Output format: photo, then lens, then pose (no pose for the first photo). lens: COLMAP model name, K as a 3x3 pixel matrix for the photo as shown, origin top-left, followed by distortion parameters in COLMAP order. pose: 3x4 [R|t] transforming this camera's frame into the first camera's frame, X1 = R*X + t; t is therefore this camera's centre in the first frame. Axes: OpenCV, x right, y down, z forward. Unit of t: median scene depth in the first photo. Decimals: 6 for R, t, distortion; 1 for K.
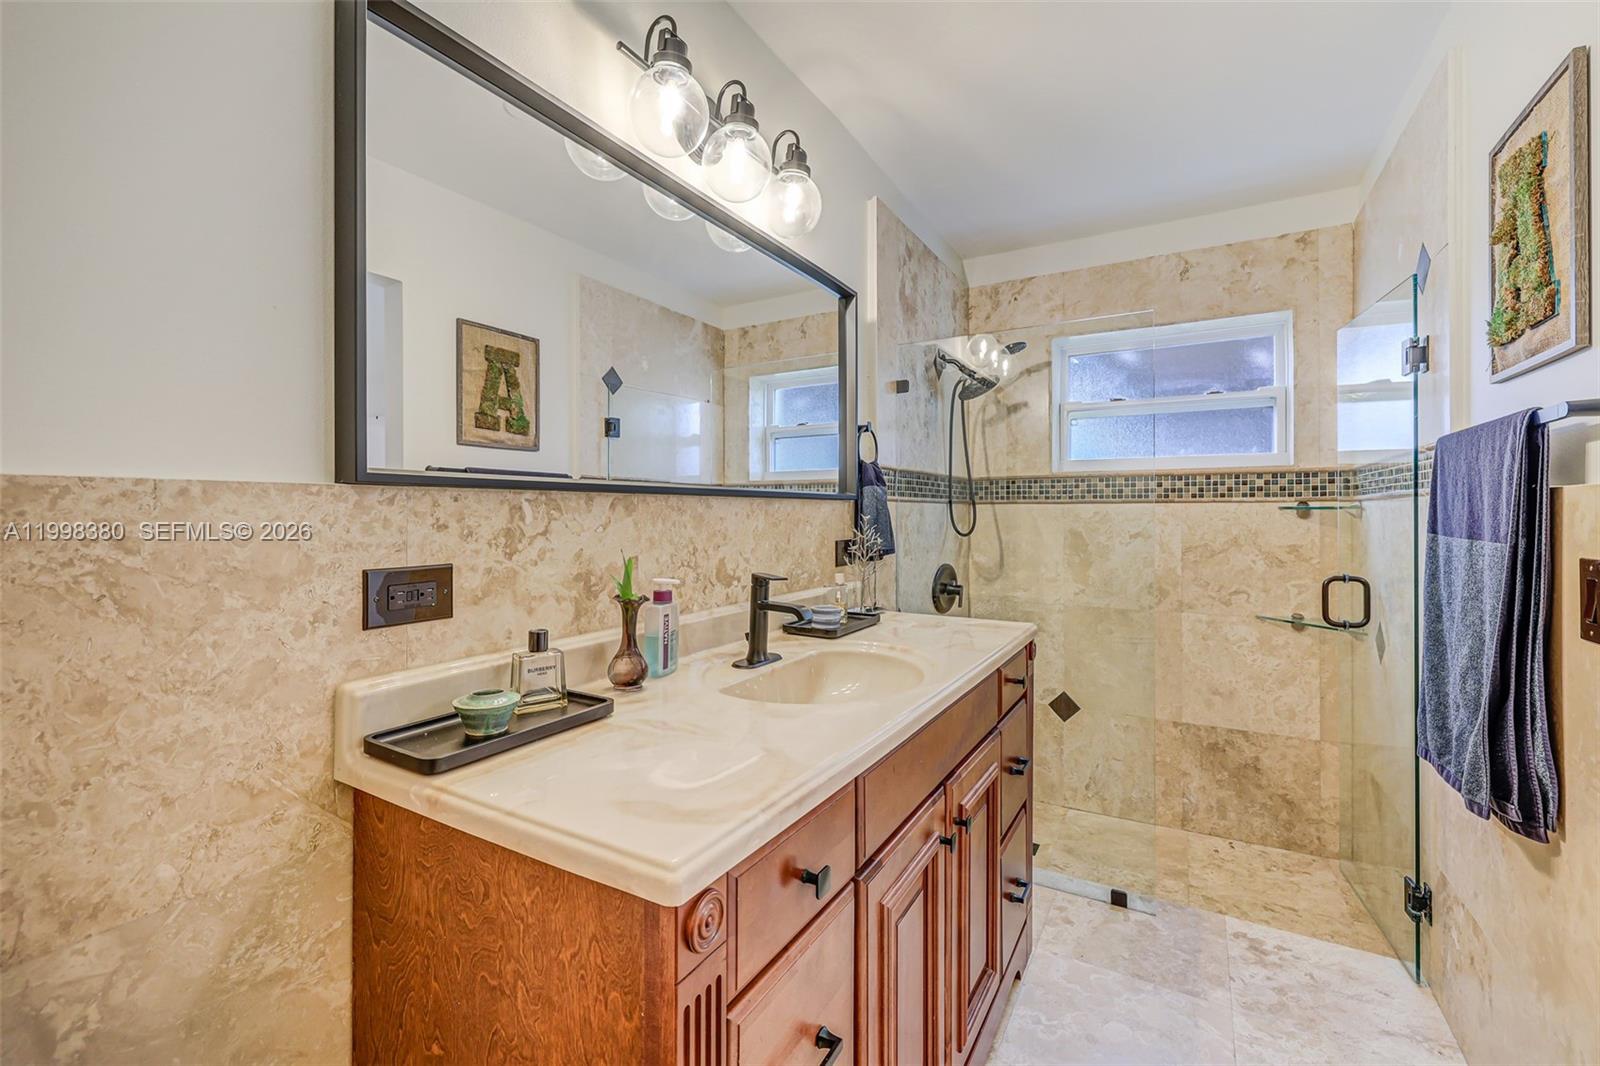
lens RADIAL K [[681.6, 0, 799.3], [0, 681.6, 516.5], [0, 0, 1]] dist [-0.000724, 0.001088]
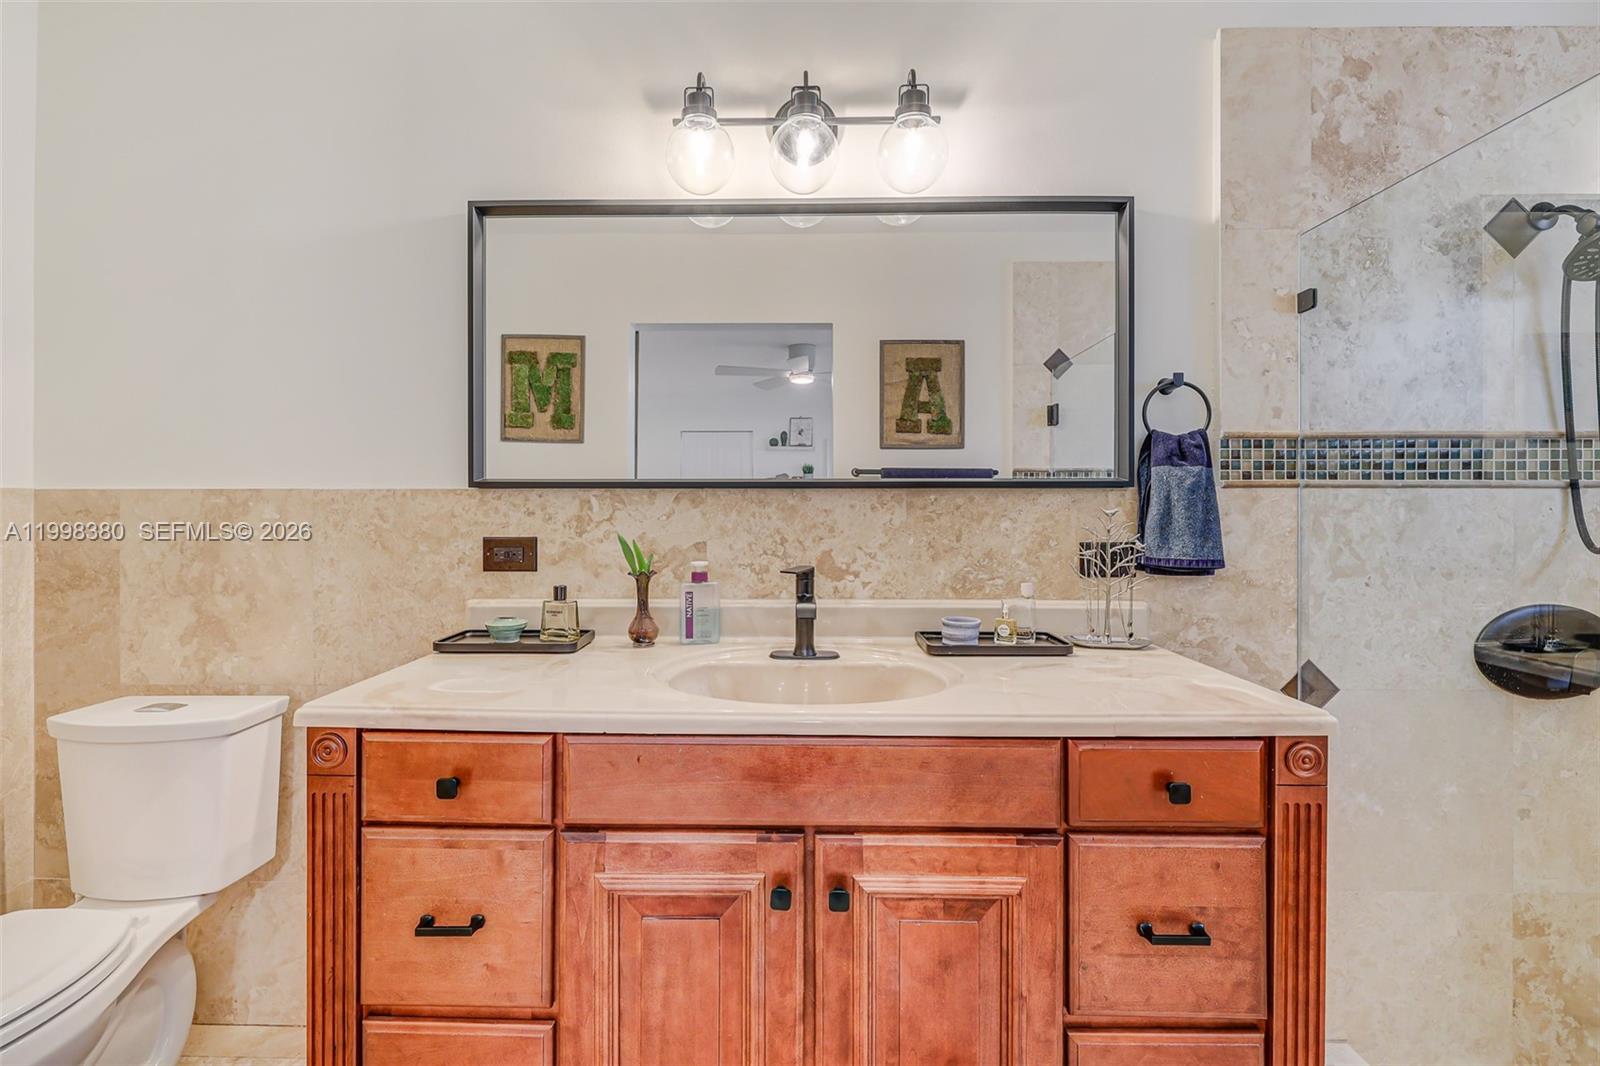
lens RADIAL K [[681.6, 0, 786.6], [0, 681.6, 521.4], [0, 0, 1]] dist [-0.000724, 0.001088]
pose [[0.499696, 0.017821, -0.866018, 0.995076], [-0.006887, 0.999838, 0.016601, 0.002791], [0.866173, -0.002331, 0.499738, 0.626411]]
